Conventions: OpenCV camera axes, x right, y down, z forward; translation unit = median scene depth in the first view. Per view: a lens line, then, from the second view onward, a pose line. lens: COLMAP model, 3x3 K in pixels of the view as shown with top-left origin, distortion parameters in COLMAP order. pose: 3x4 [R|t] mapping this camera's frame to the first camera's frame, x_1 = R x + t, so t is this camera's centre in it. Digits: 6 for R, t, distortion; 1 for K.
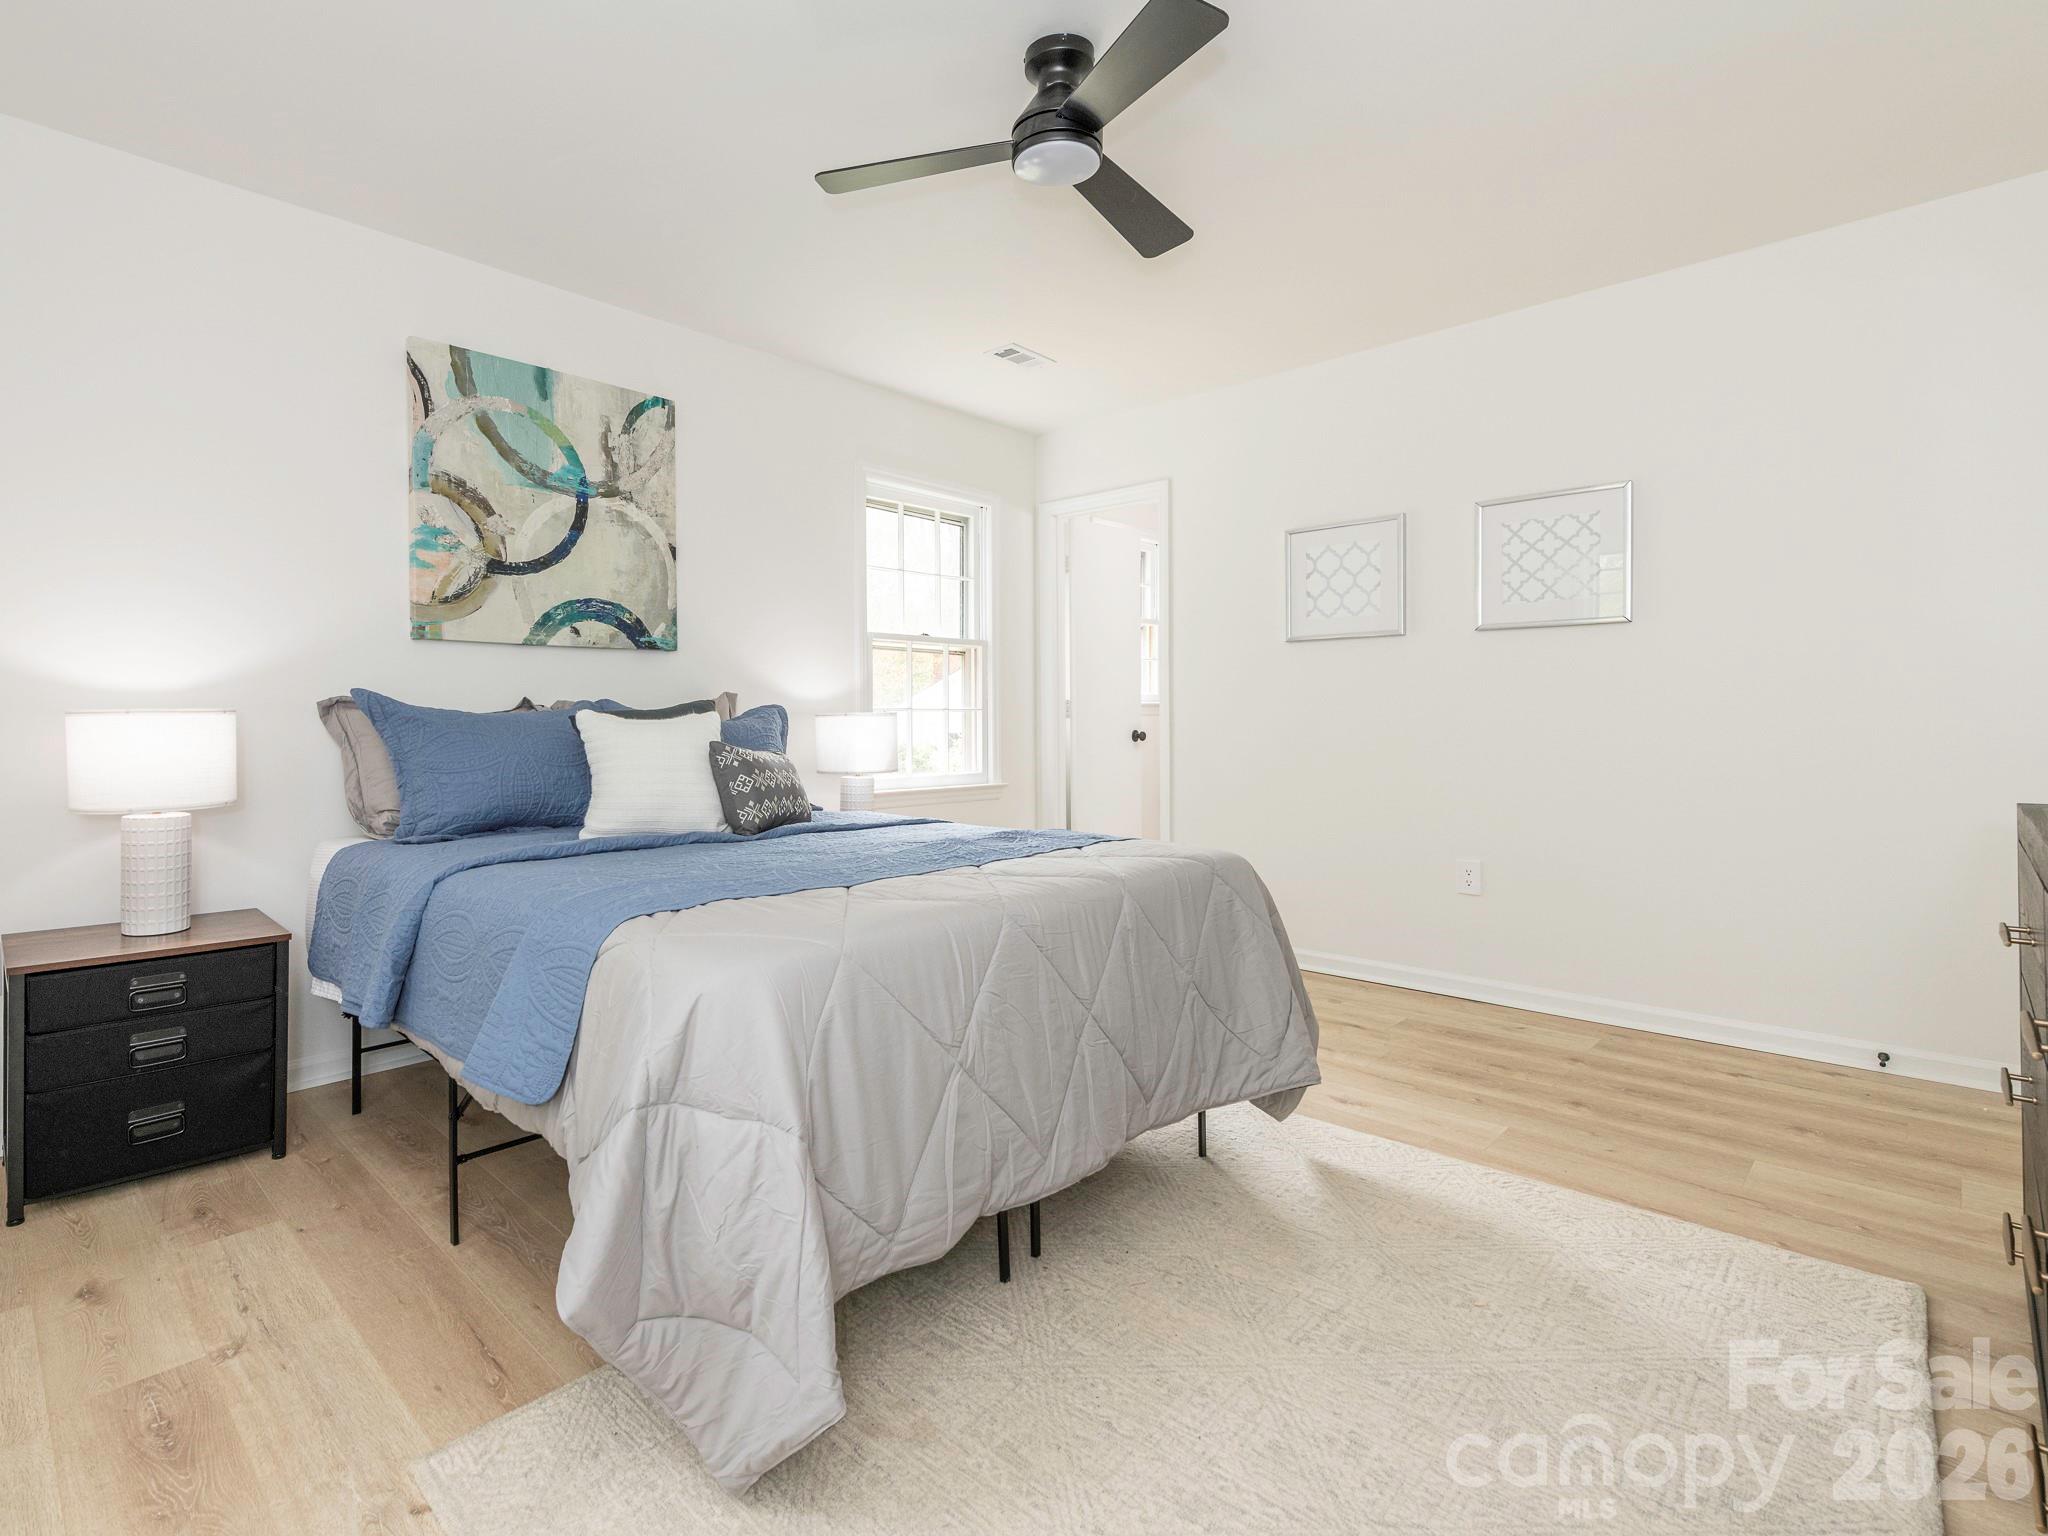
lens RADIAL K [[1037.7, 0, 977.2], [0, 1037.7, 793.7], [0, 0, 1]] dist [0.012787, 0.001858]
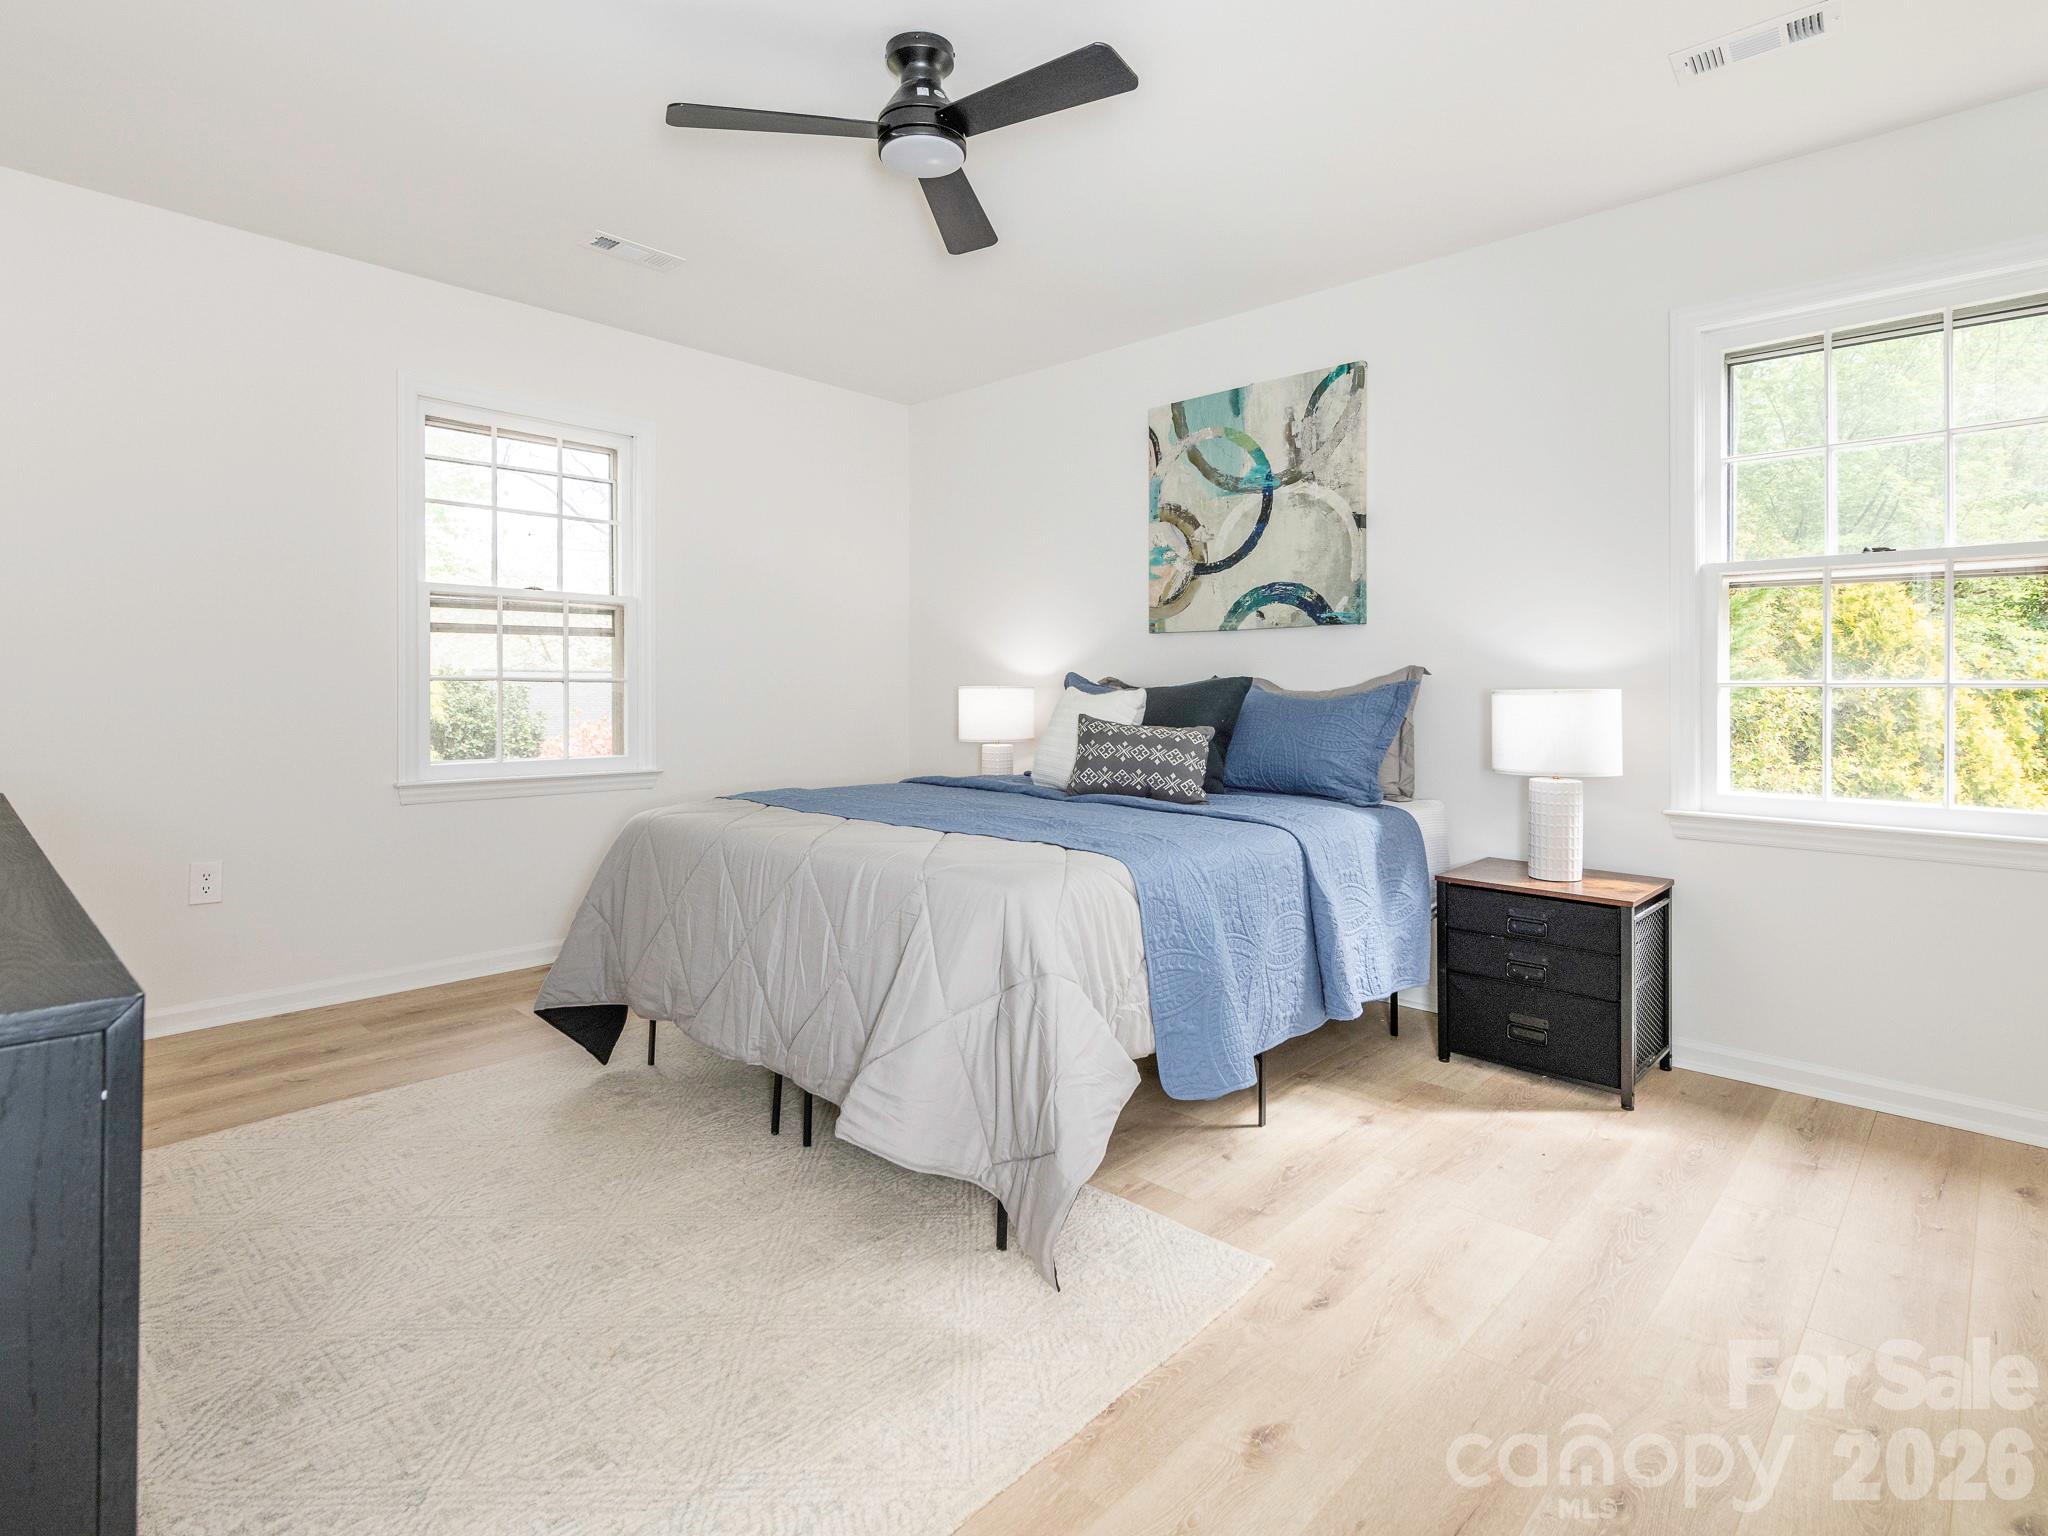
lens RADIAL K [[1037.7, 0, 977.2], [0, 1037.7, 793.7], [0, 0, 1]] dist [0.012787, 0.001858]
pose [[-0.037421, 0.098605, -0.994423, 0.754984], [-0.084730, 0.991223, 0.101476, -0.054685], [0.995701, 0.088054, -0.028737, 0.759137]]
